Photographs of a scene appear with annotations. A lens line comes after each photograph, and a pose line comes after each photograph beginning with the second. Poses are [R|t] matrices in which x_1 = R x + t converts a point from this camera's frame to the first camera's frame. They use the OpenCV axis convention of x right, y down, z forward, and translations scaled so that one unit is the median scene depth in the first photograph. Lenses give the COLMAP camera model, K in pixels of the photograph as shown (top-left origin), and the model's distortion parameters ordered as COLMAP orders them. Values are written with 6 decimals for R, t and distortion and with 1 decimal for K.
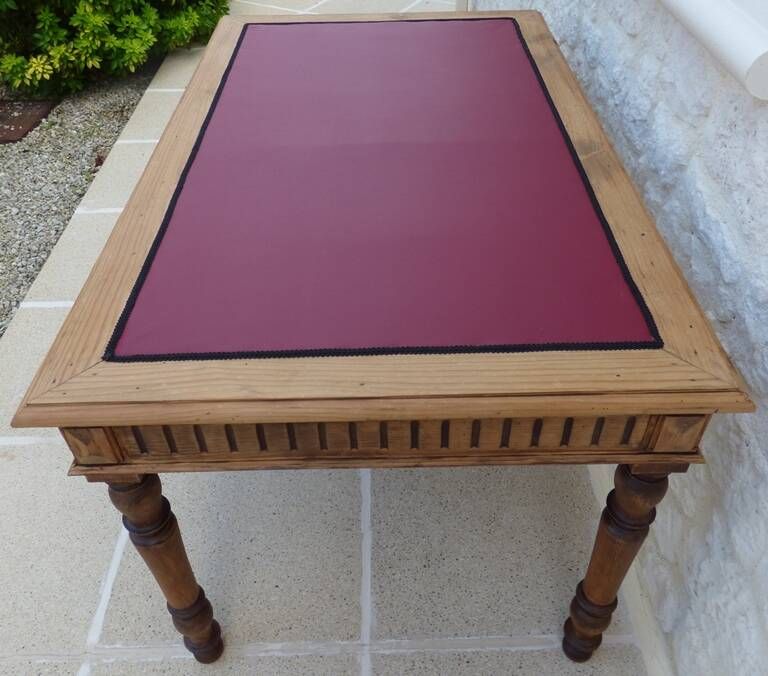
lens RADIAL K [[686.1, 0, 443.5], [0, 686.1, 328.7], [0, 0, 1]] dist [0.006469, -0.016270]
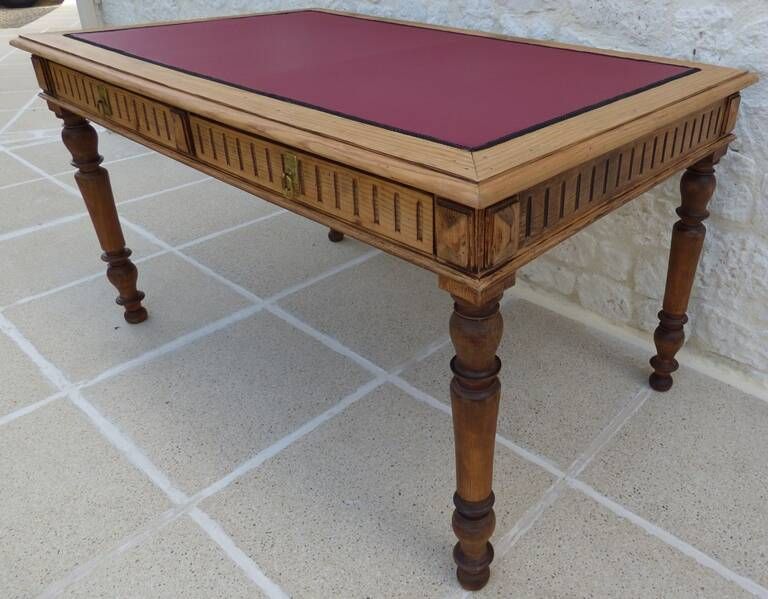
lens RADIAL K [[614.3, 0, 488.0], [0, 614.3, 297.3], [0, 0, 1]] dist [0.000371, -0.001523]
pose [[0.646927, -0.375281, 0.663815, -0.747036], [0.495952, 0.868317, 0.007560, 0.150901], [-0.579239, 0.324329, 0.747859, 0.261697]]
